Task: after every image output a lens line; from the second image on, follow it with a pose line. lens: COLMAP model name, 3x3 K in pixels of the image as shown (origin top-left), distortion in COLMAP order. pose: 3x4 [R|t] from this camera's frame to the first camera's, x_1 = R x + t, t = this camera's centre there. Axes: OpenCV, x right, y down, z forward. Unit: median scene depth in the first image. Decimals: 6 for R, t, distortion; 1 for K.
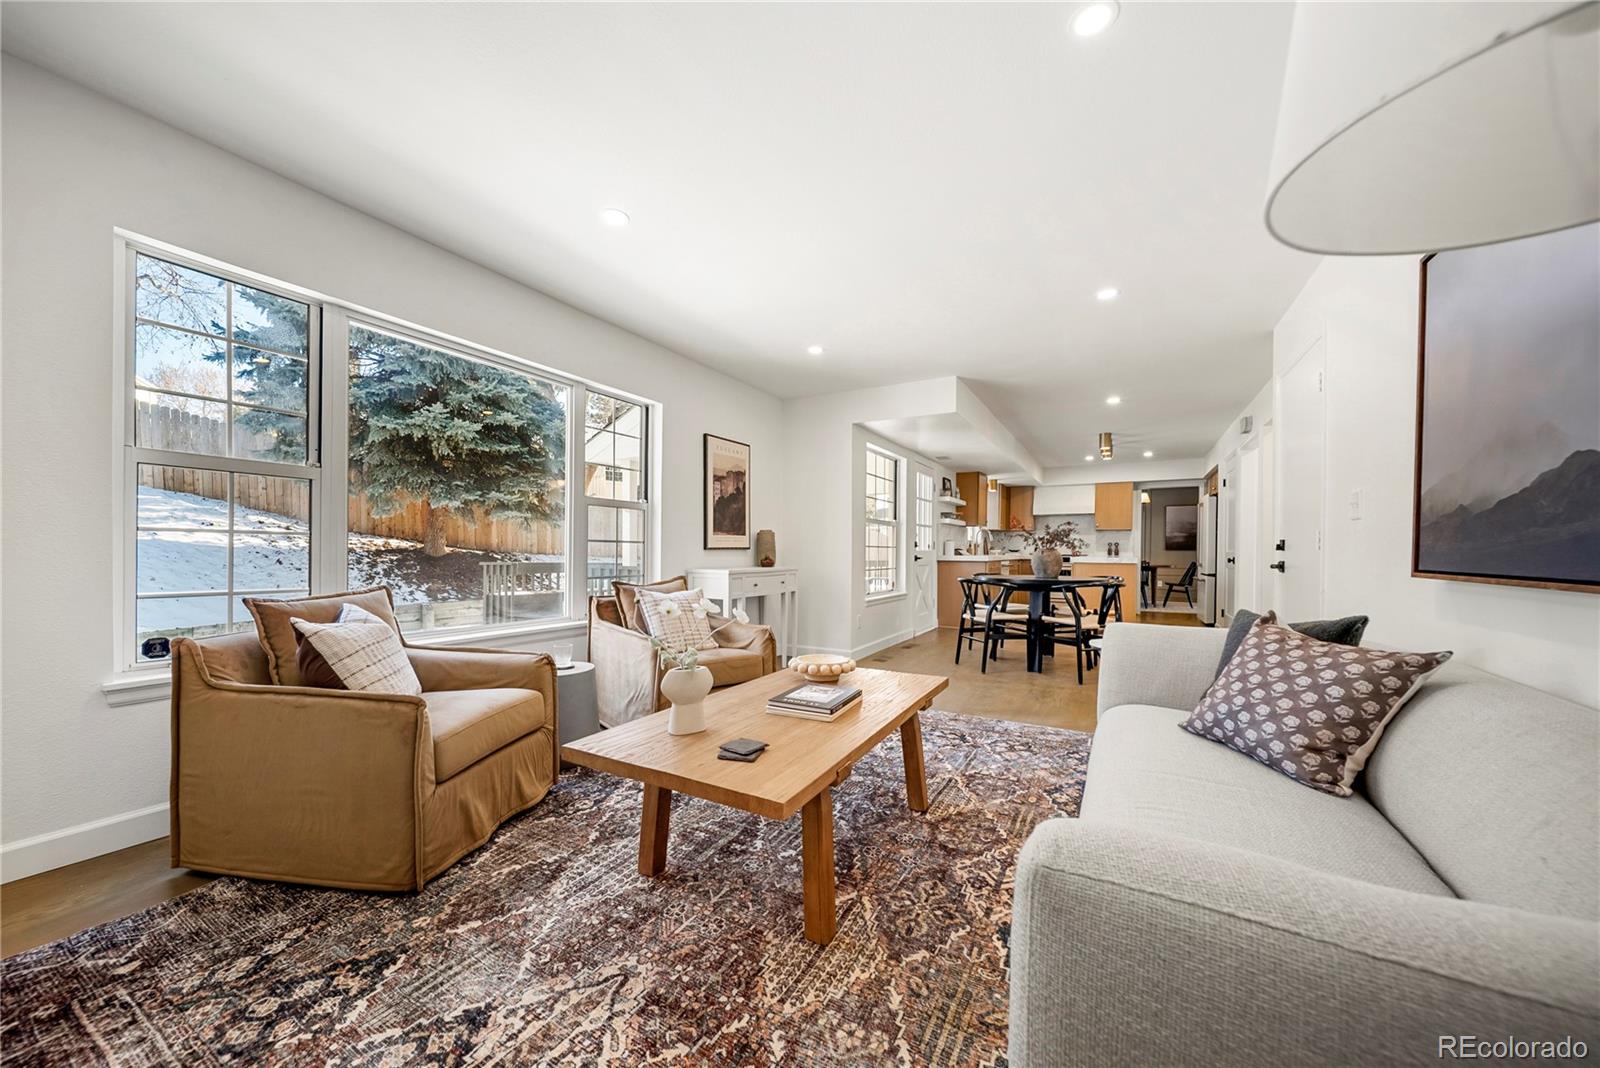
lens RADIAL K [[579.4, 0, 796.1], [0, 579.4, 560.7], [0, 0, 1]] dist [-0.002561, -0.000194]
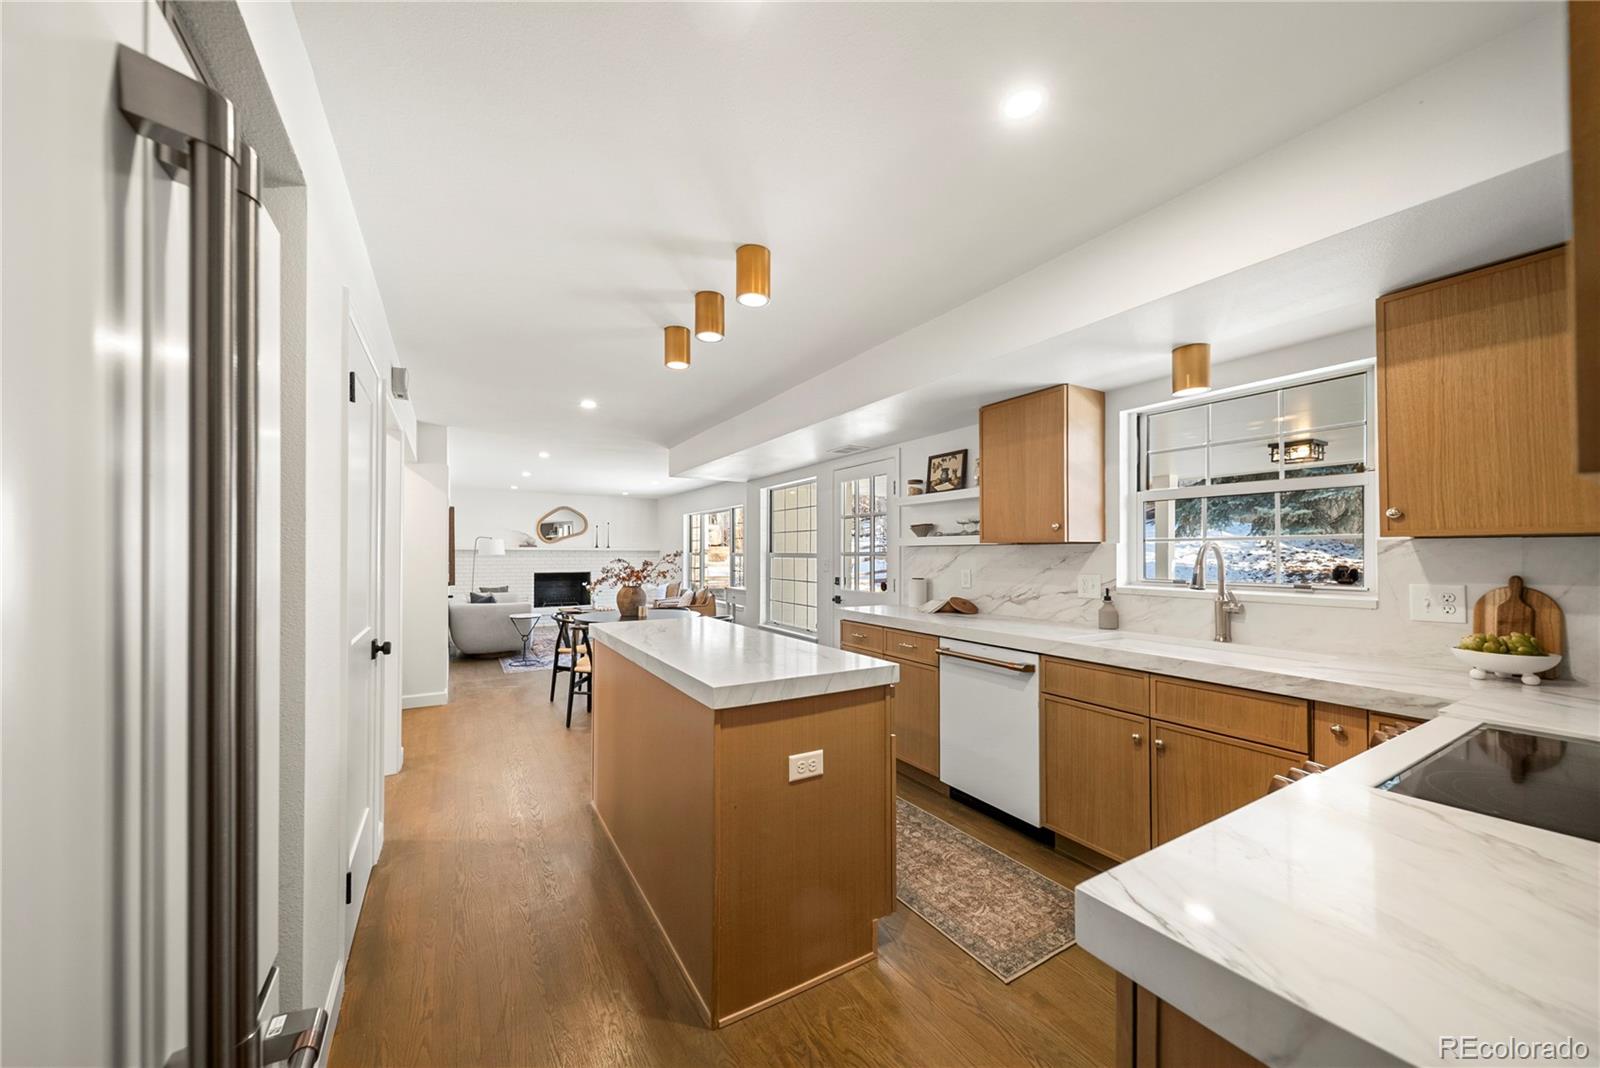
lens RADIAL K [[575.8, 0, 780.3], [0, 575.8, 553.2], [0, 0, 1]] dist [-0.001302, -0.000116]
pose [[-0.514036, -0.009054, -0.857721, 3.174296], [-0.016182, 0.999869, -0.000857, -0.231791], [0.857616, 0.013439, -0.514115, 4.797449]]
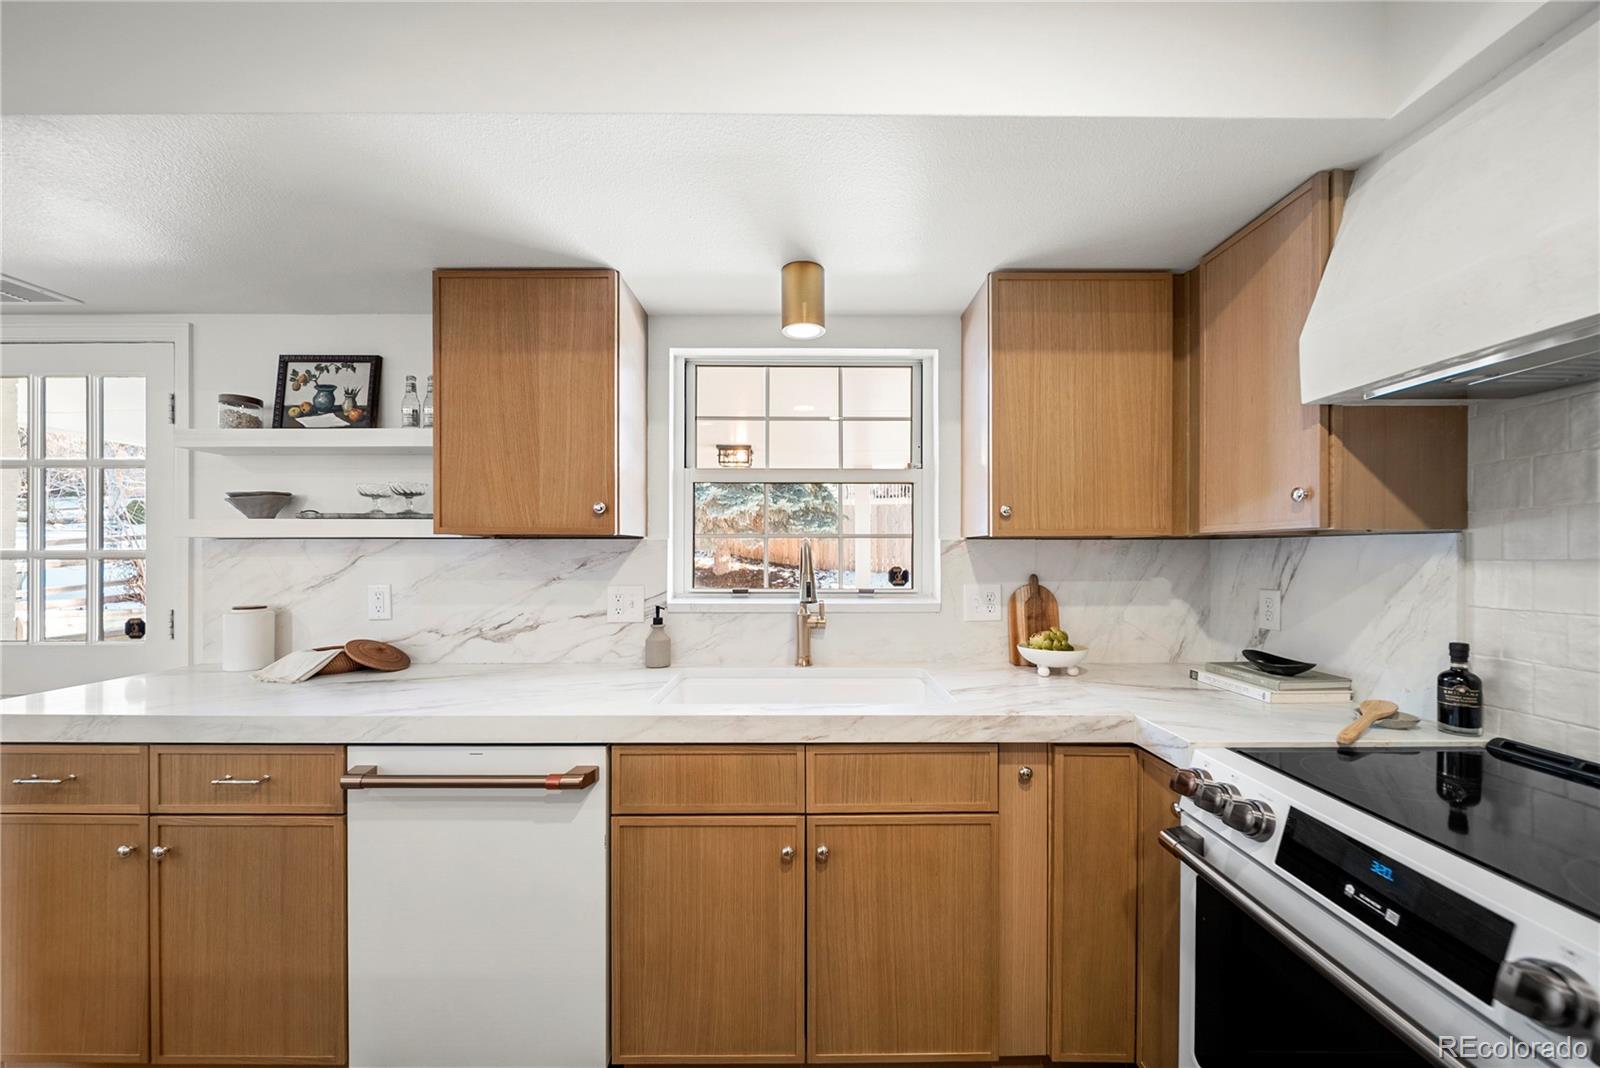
lens RADIAL K [[570.4, 0, 805.4], [0, 570.4, 549.7], [0, 0, 1]] dist [-0.002151, -0.000350]
pose [[0.505271, -0.011713, -0.862882, 2.424663], [-0.007568, 0.999809, -0.018003, -0.237466], [0.862928, 0.015626, 0.505086, 4.472169]]
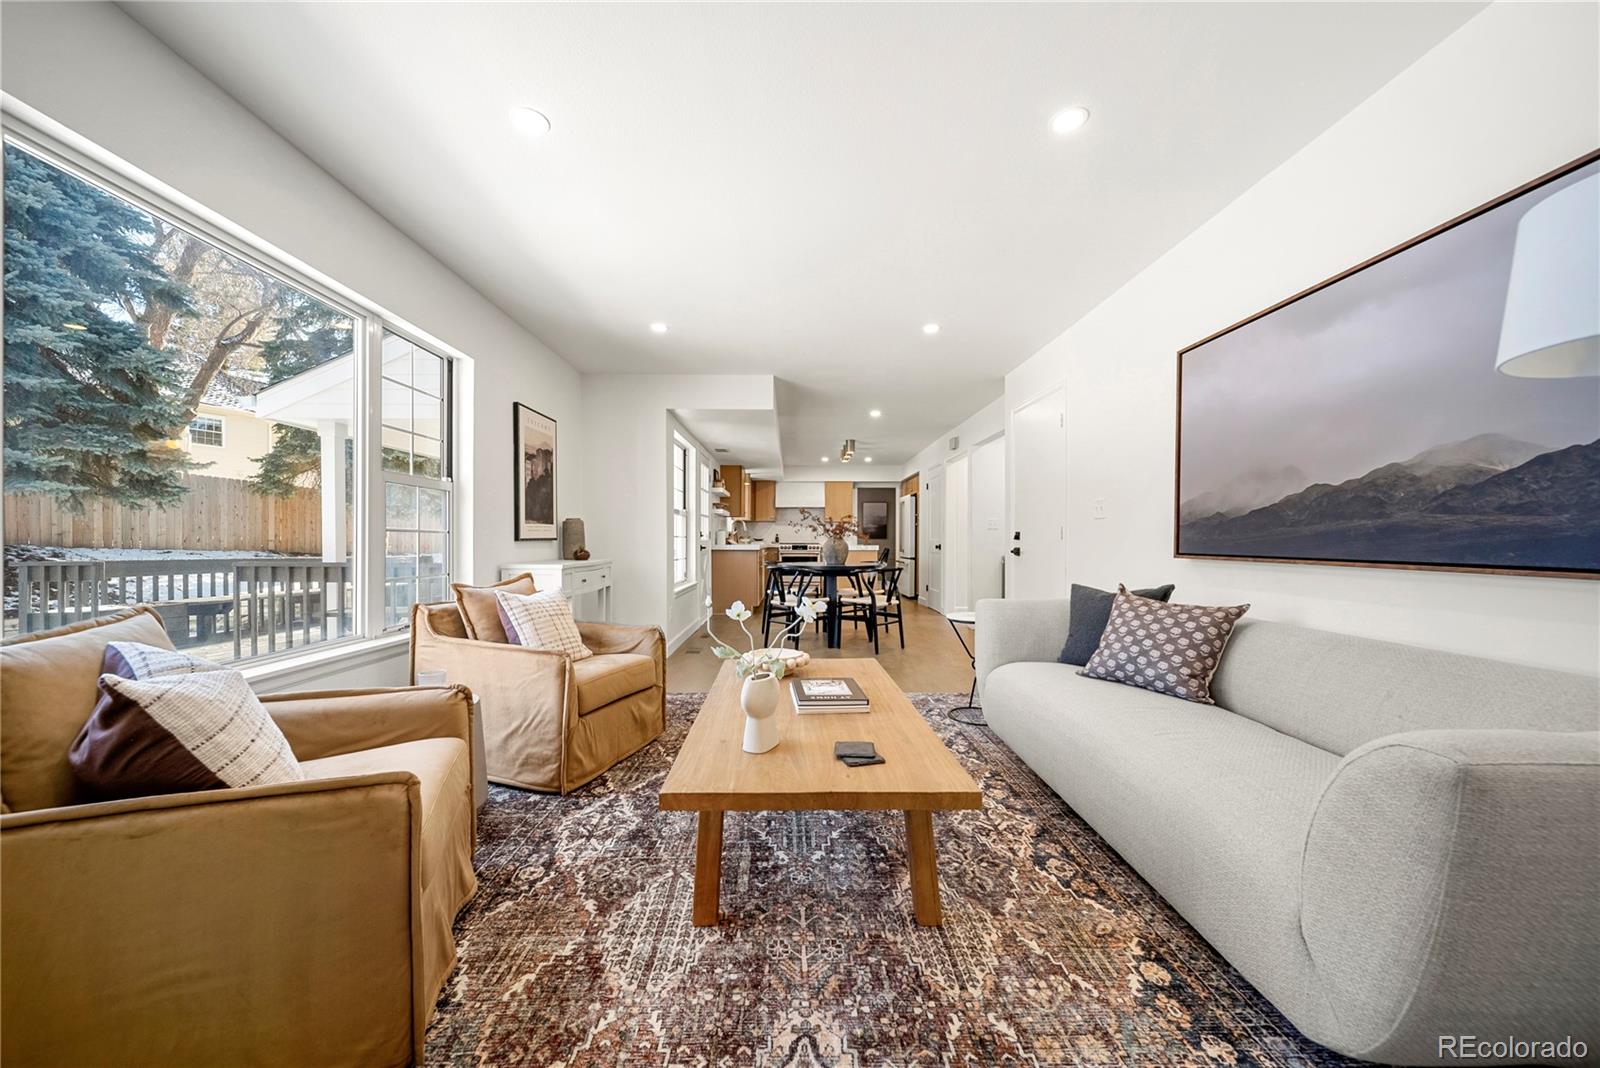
lens RADIAL K [[570.4, 0, 805.4], [0, 570.4, 549.7], [0, 0, 1]] dist [-0.002151, -0.000350]
pose [[0.859839, -0.012986, 0.510399, -0.514708], [0.012559, 0.999912, 0.004283, -0.011382], [-0.510410, 0.002727, 0.859927, 0.187594]]
